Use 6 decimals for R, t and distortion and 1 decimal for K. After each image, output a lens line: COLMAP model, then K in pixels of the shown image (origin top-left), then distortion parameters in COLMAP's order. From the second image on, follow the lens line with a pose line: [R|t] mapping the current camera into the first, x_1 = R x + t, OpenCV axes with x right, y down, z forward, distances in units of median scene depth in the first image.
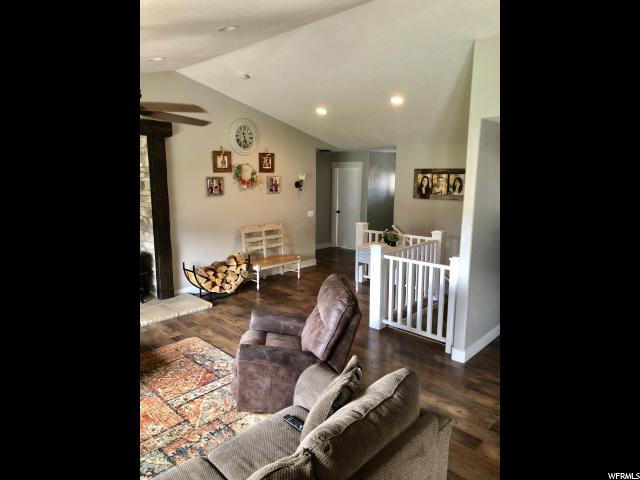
lens RADIAL K [[390.5, 0, 320.0], [0, 390.5, 240.0], [0, 0, 1]] dist [0.004599, 0.000450]
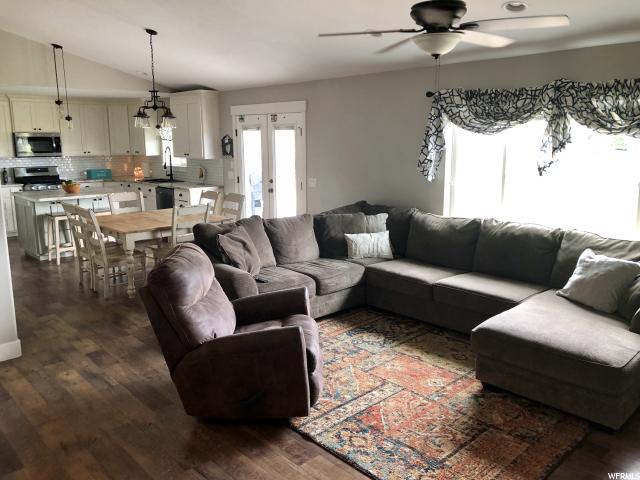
lens RADIAL K [[524.0, 0, 320.0], [0, 524.0, 240.0], [0, 0, 1]] dist [0.004498, 0.001574]
pose [[-0.998330, -0.014855, 0.055822, -0.267286], [0.005752, 0.936000, 0.351953, -0.254031], [-0.057478, 0.351686, -0.934352, 1.866136]]
